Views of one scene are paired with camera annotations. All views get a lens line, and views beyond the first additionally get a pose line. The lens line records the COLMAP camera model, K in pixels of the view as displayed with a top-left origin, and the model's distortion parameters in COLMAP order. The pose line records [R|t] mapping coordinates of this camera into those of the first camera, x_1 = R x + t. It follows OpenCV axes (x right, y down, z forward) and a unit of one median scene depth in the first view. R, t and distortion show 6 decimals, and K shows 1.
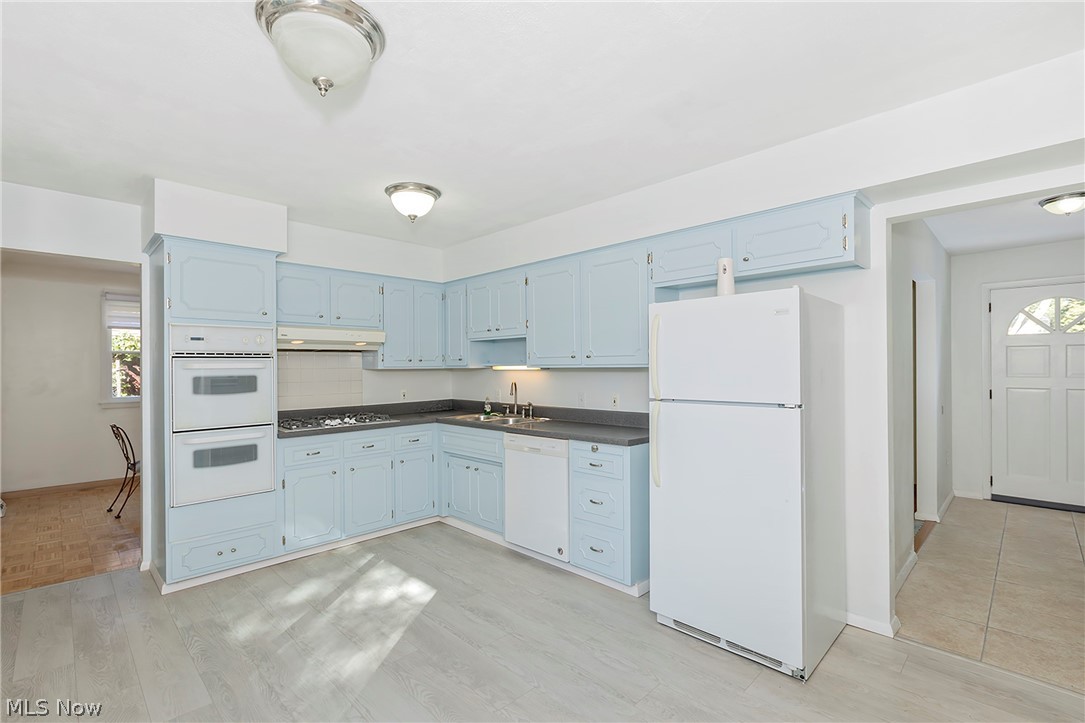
lens RADIAL K [[510.6, 0, 539.0], [0, 510.6, 370.7], [0, 0, 1]] dist [-0.002163, -0.000216]
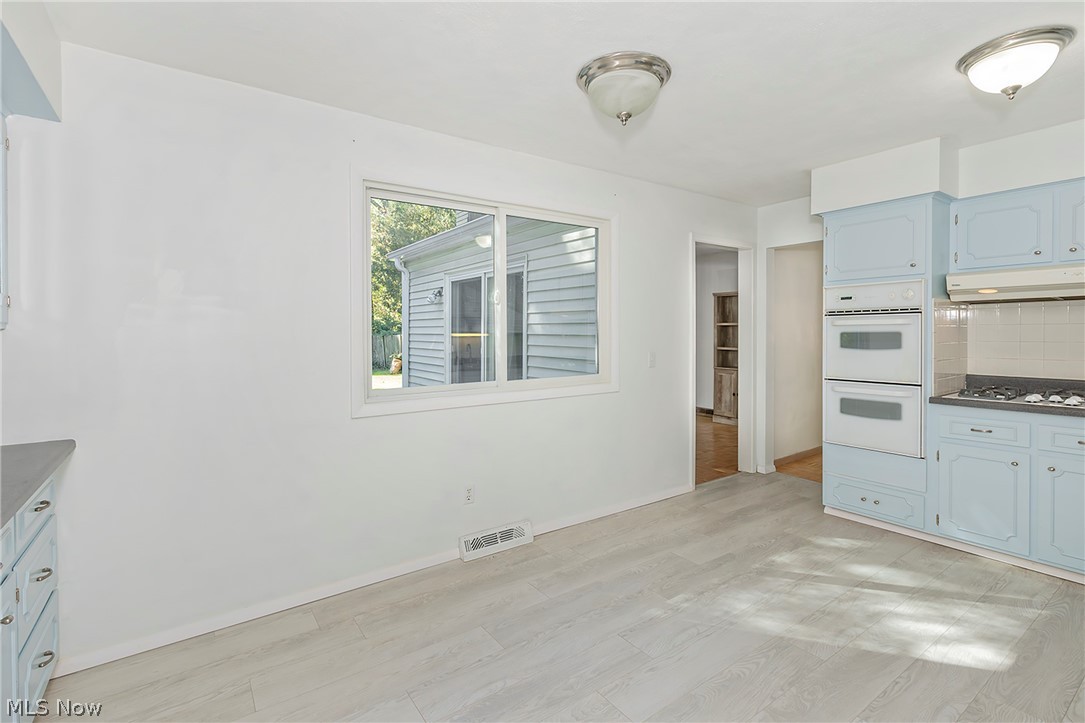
lens RADIAL K [[503.6, 0, 566.9], [0, 503.6, 335.5], [0, 0, 1]] dist [0.000997, 0.000023]
pose [[-0.153142, 0.021209, -0.987977, 0.490136], [0.003796, 0.999775, 0.020874, -0.006153], [0.988197, -0.000553, -0.153188, 0.543987]]
